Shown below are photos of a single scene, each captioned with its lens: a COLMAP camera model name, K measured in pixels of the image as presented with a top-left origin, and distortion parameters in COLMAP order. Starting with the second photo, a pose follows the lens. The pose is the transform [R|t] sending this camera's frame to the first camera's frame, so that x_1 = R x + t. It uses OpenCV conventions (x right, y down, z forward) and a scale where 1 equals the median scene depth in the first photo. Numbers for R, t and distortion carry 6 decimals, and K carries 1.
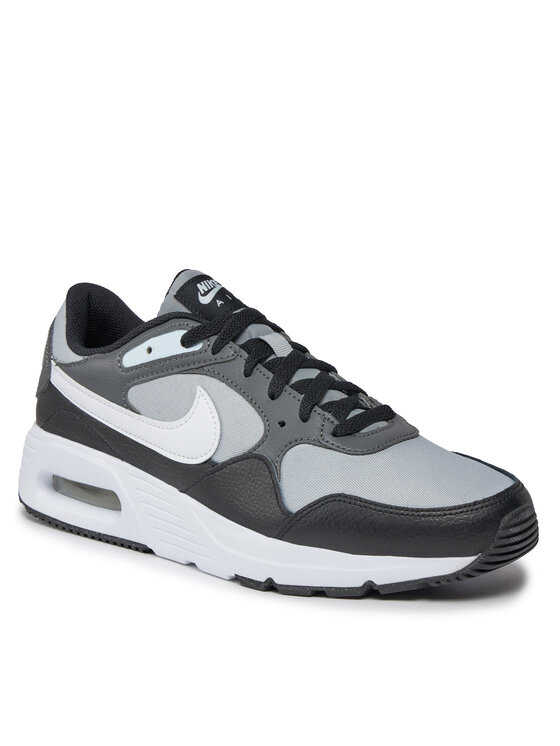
lens RADIAL K [[2191.4, 0, 280.0], [0, 2191.4, 373.0], [0, 0, 1]] dist [-1.549193, 0.184141]
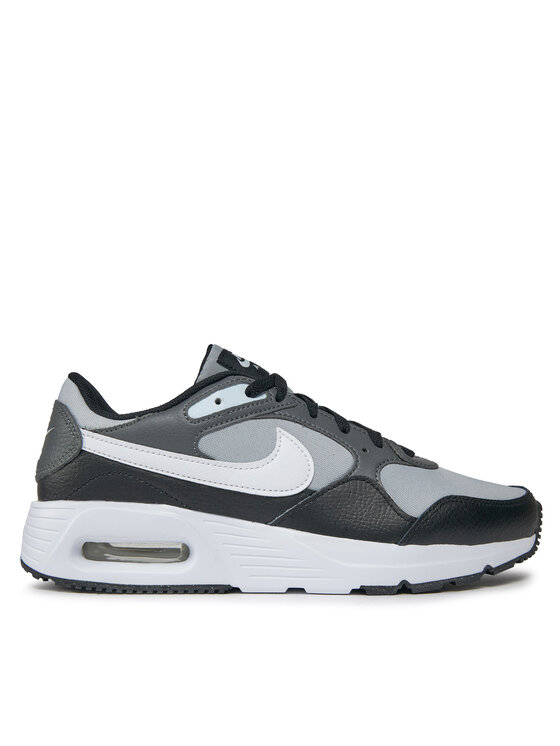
lens RADIAL K [[810.9, 0, 280.0], [0, 810.9, 373.0], [0, 0, 1]] dist [-0.146140, -0.001872]
pose [[0.693493, 0.053360, 0.718485, -0.335625], [0.132811, 0.970695, -0.200281, 0.062119], [-0.708117, 0.234316, 0.666083, 0.709889]]
